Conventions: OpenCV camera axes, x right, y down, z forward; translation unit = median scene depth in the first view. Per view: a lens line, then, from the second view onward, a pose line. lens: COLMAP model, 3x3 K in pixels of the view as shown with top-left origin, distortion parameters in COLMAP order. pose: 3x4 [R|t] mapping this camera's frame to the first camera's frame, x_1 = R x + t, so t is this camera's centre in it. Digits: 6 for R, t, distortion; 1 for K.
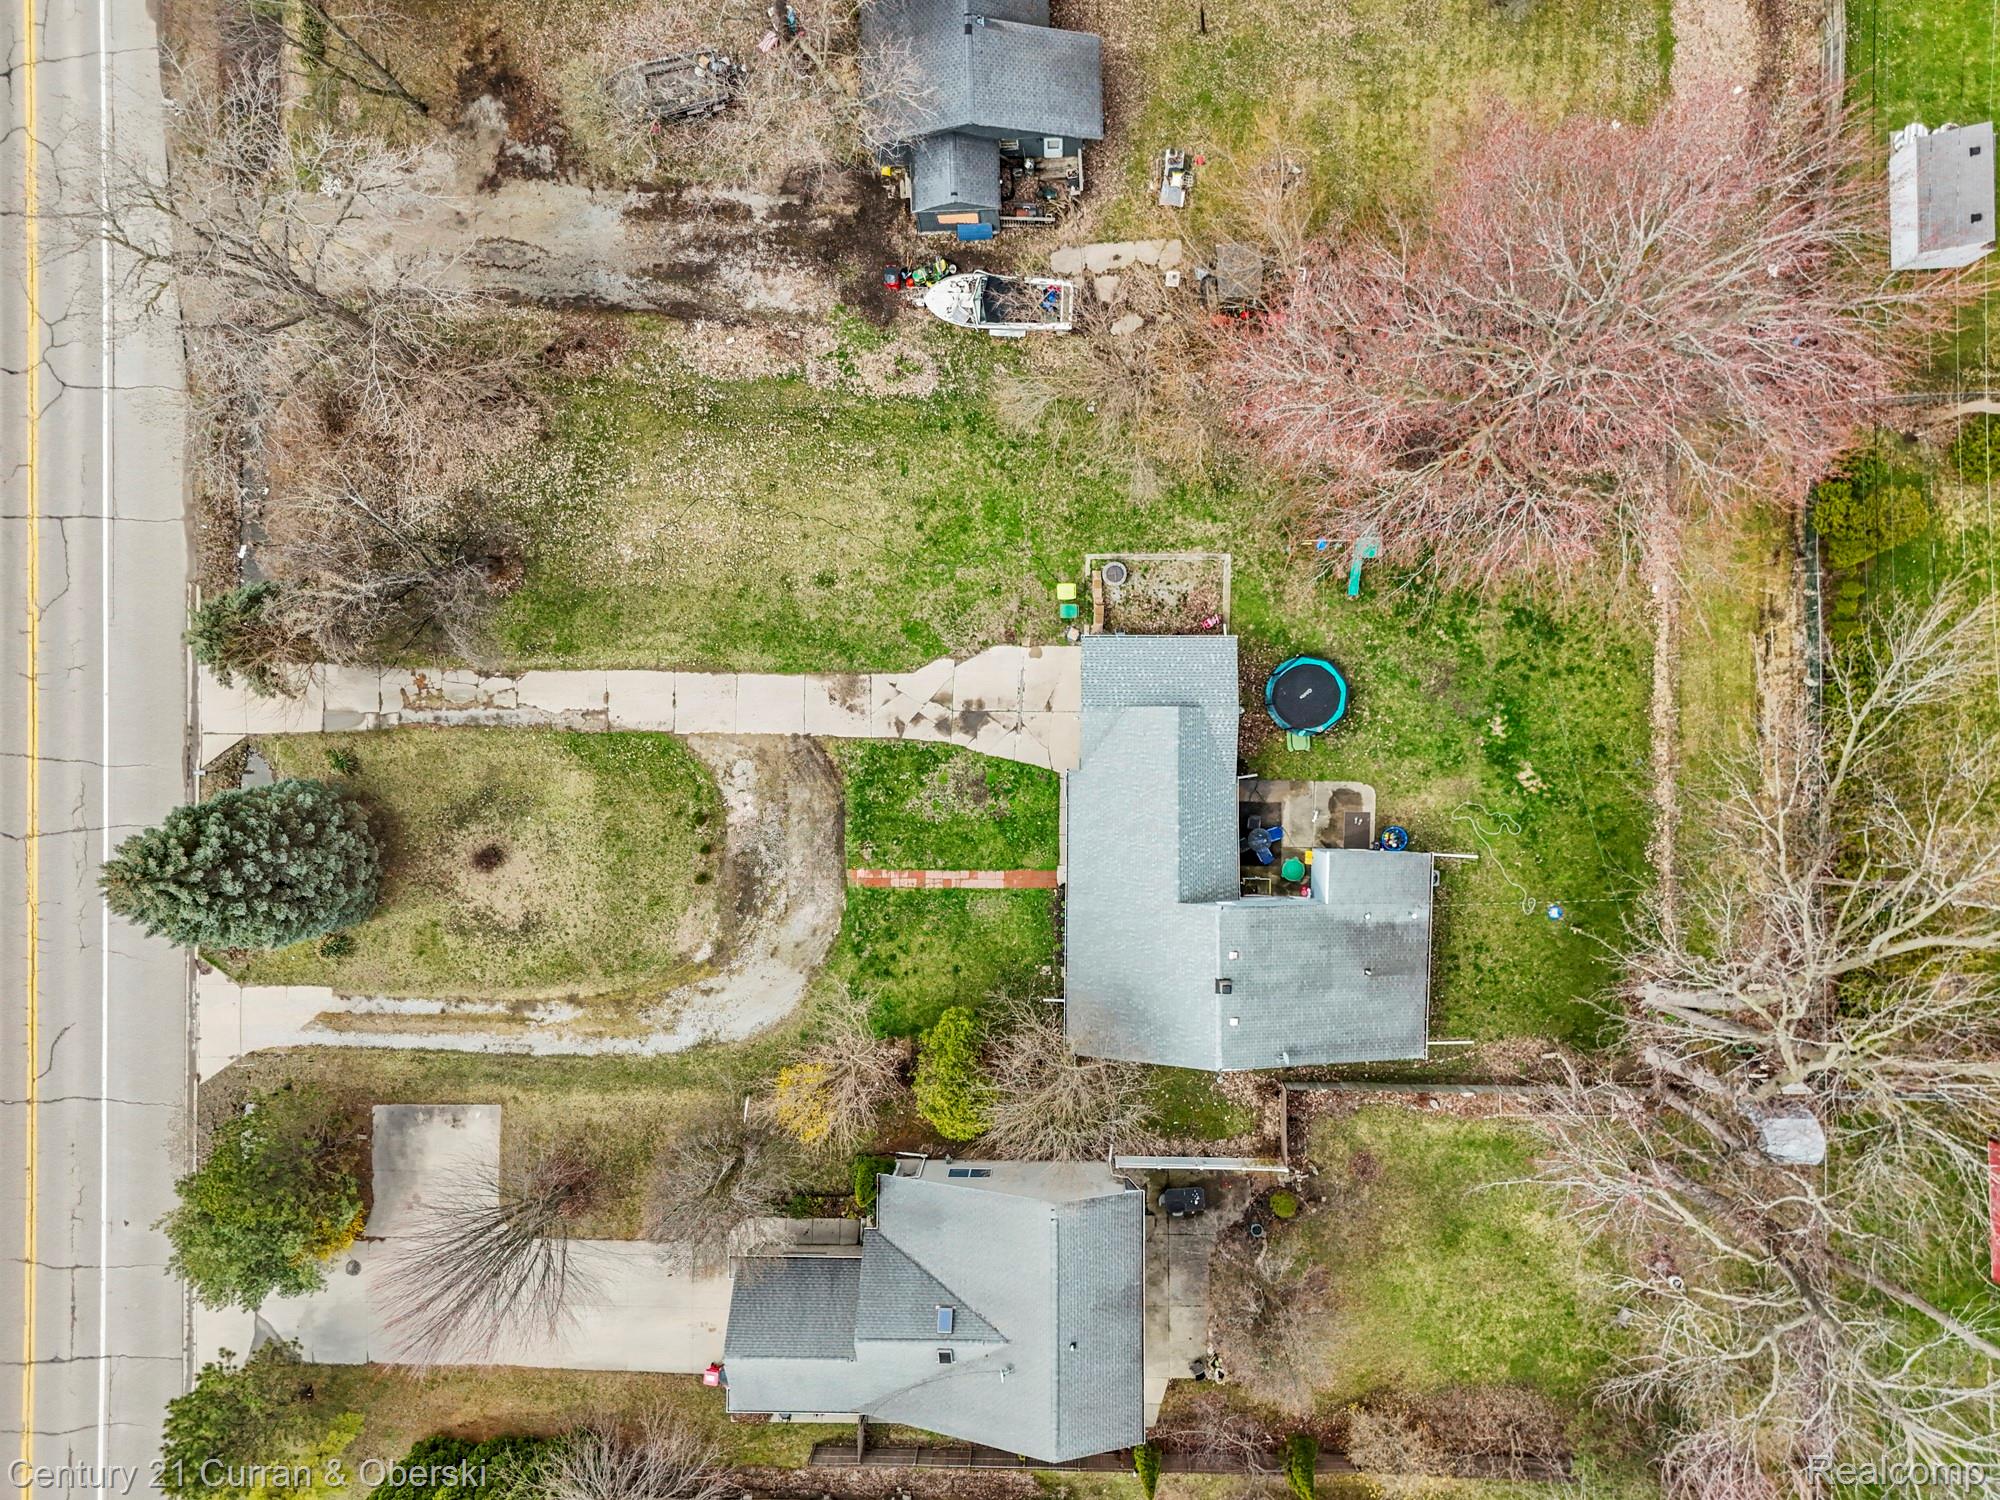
lens RADIAL K [[1479.0, 0, 1000.0], [0, 1479.0, 750.0], [0, 0, 1]] dist [0.075606, -0.078569]
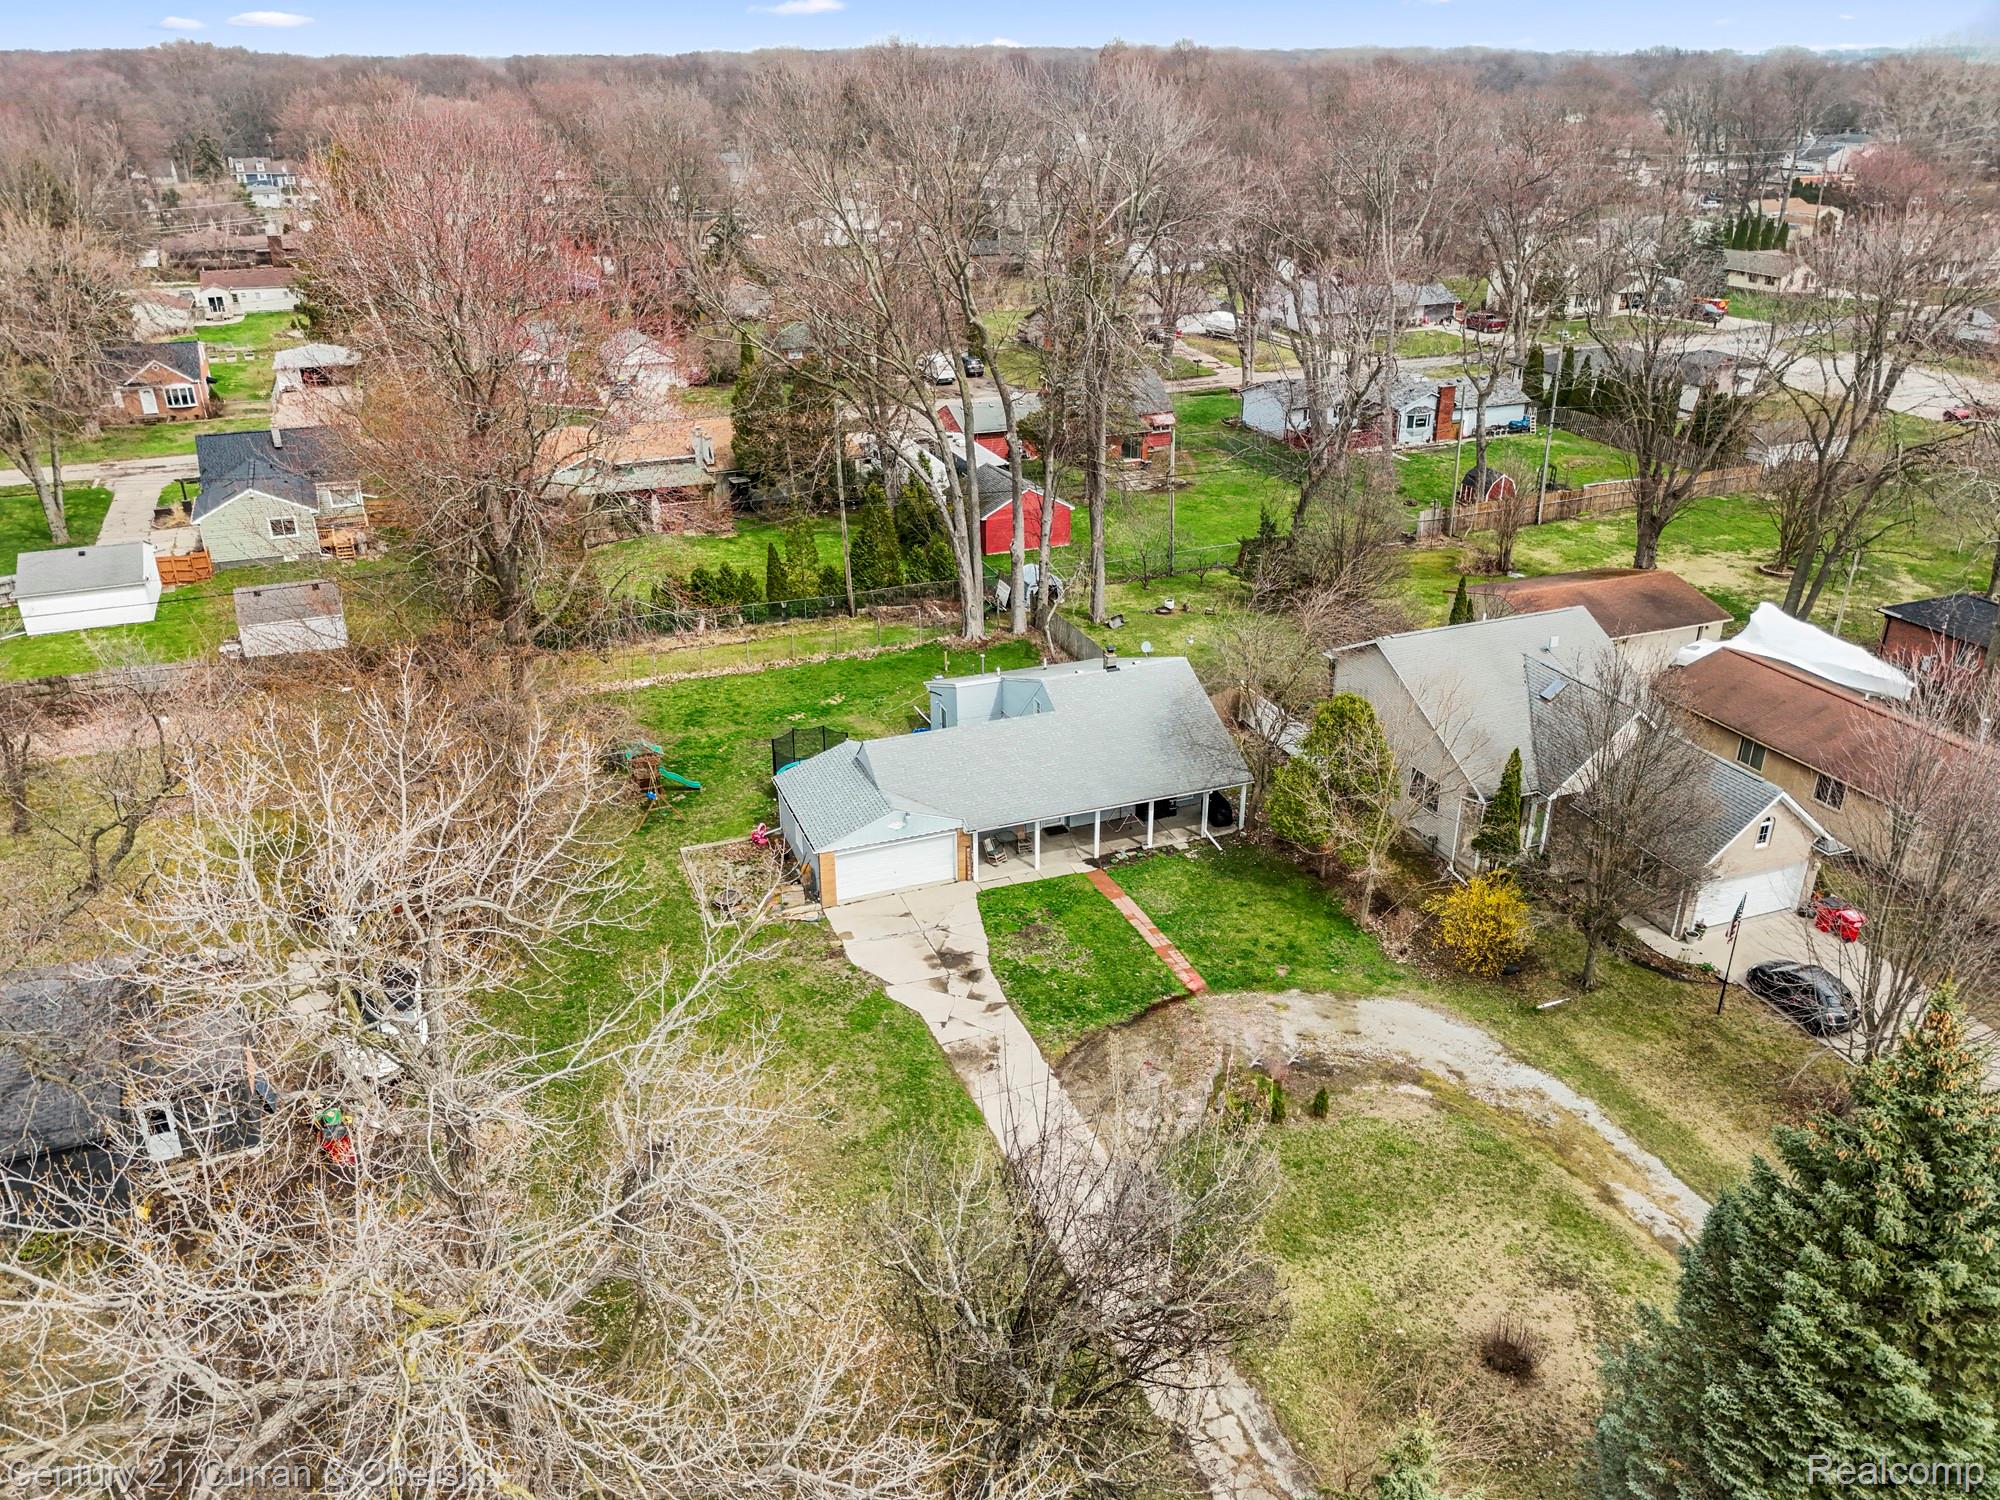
lens RADIAL K [[1508.1, 0, 1000.0], [0, 1508.1, 750.0], [0, 0, 1]] dist [0.051575, -0.003056]
pose [[-0.366675, -0.349499, 0.862207, -0.673224], [0.930338, -0.142337, 0.337952, -0.249293], [0.004610, 0.926062, 0.377344, 0.598192]]
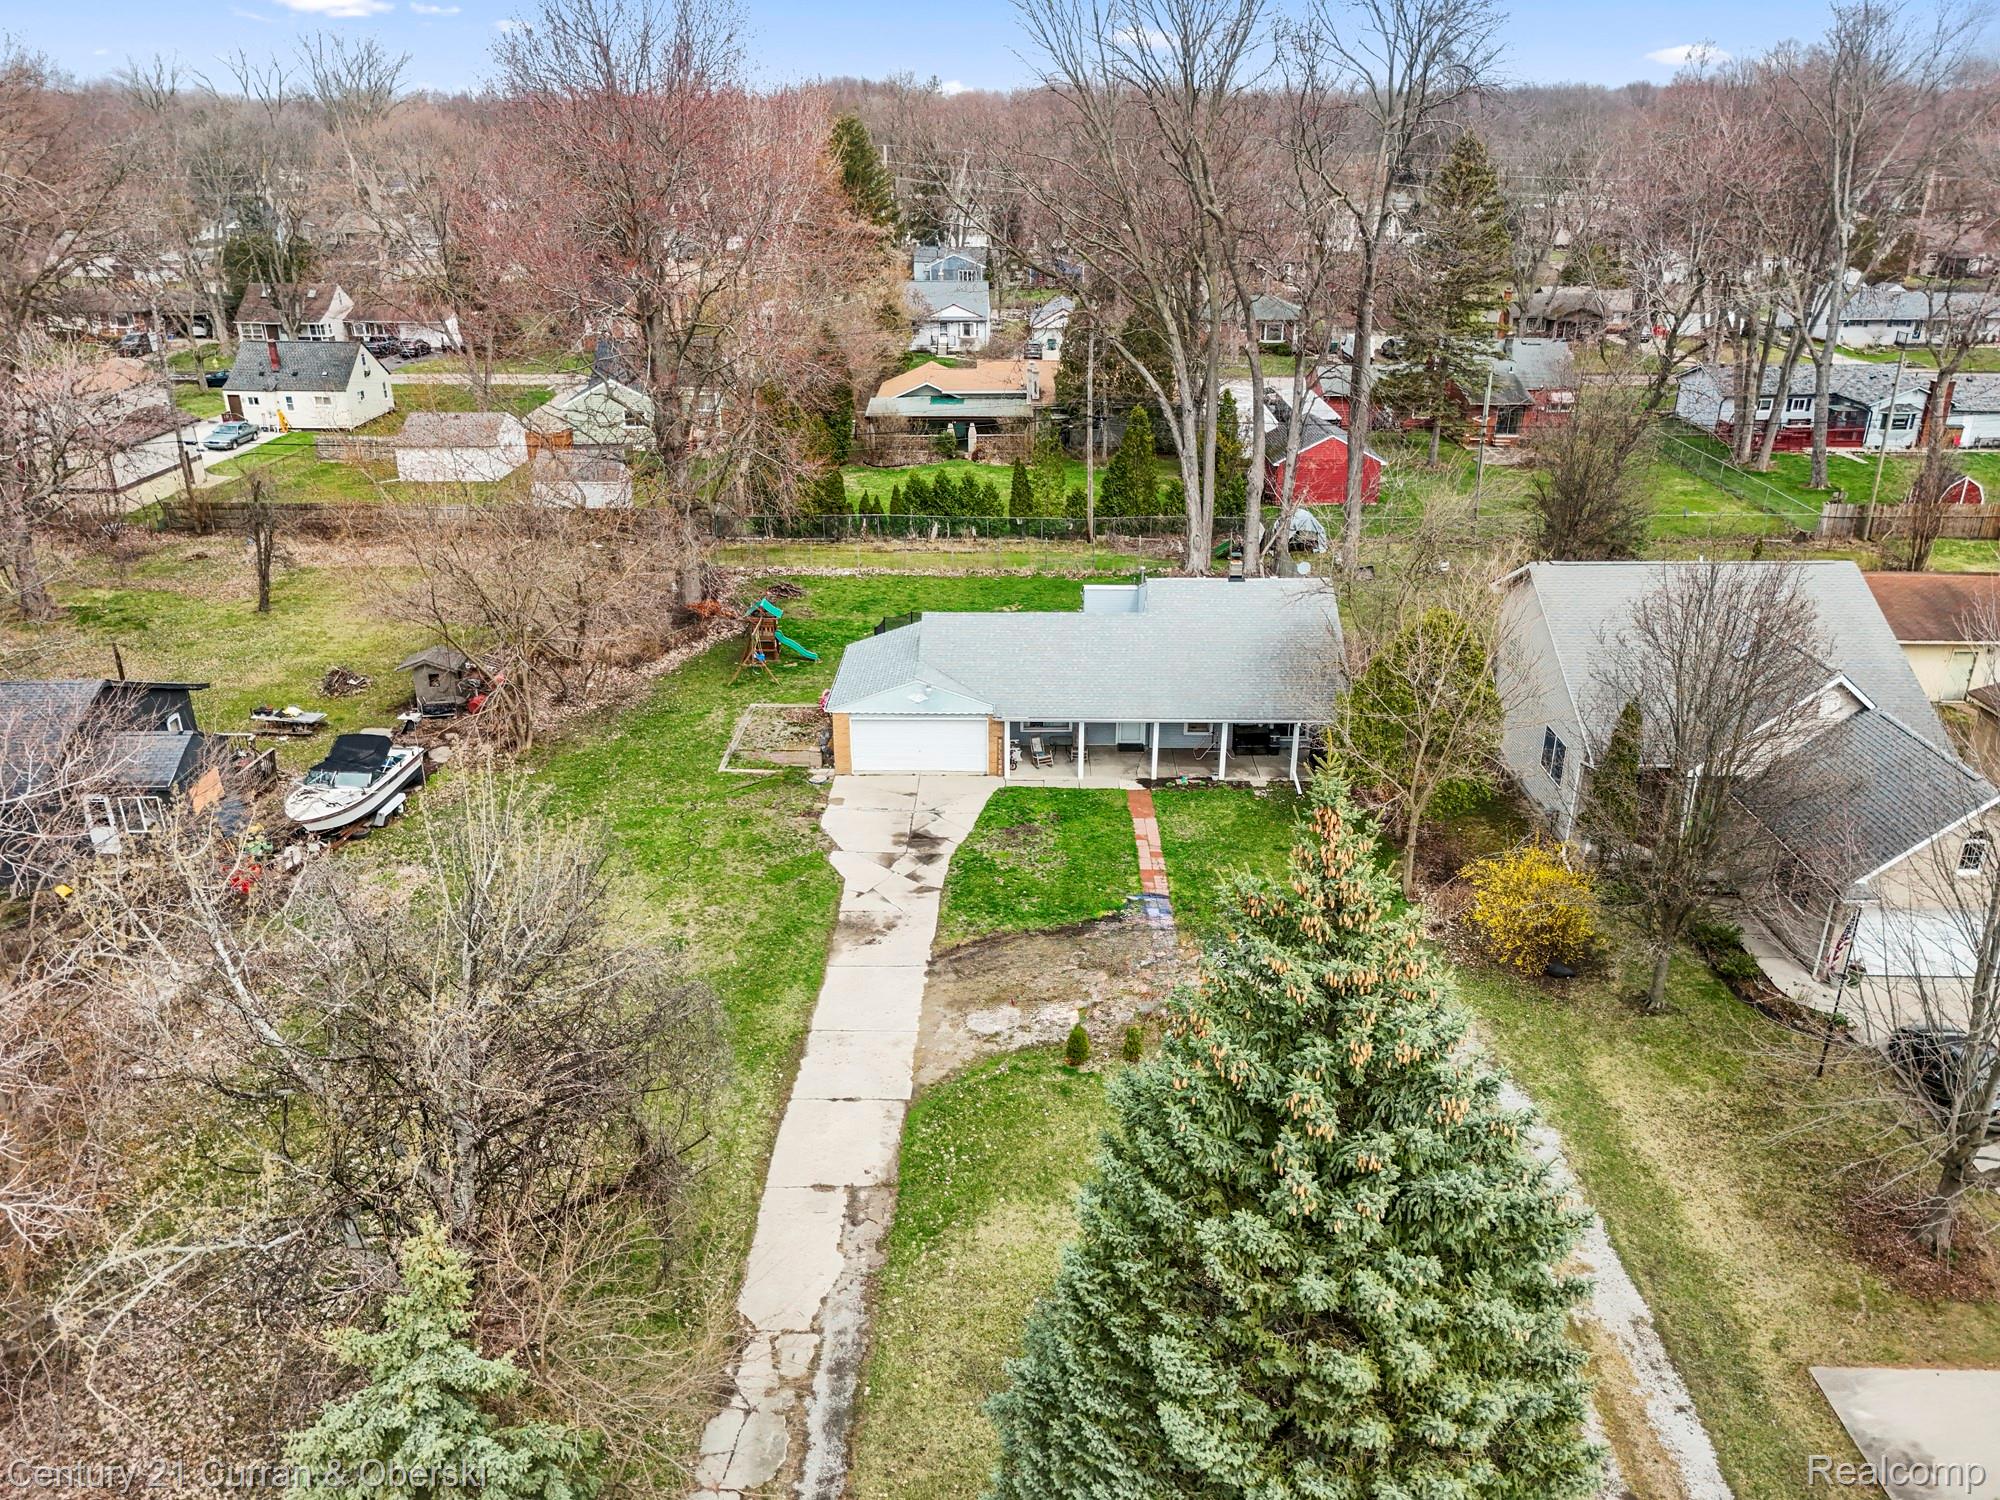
lens RADIAL K [[1479.0, 0, 1000.0], [0, 1479.0, 750.0], [0, 0, 1]] dist [0.075606, -0.078569]
pose [[0.014757, -0.354620, 0.934894, -0.660529], [0.999810, 0.017158, -0.009274, 0.022832], [-0.012752, 0.934853, 0.354806, 0.708747]]
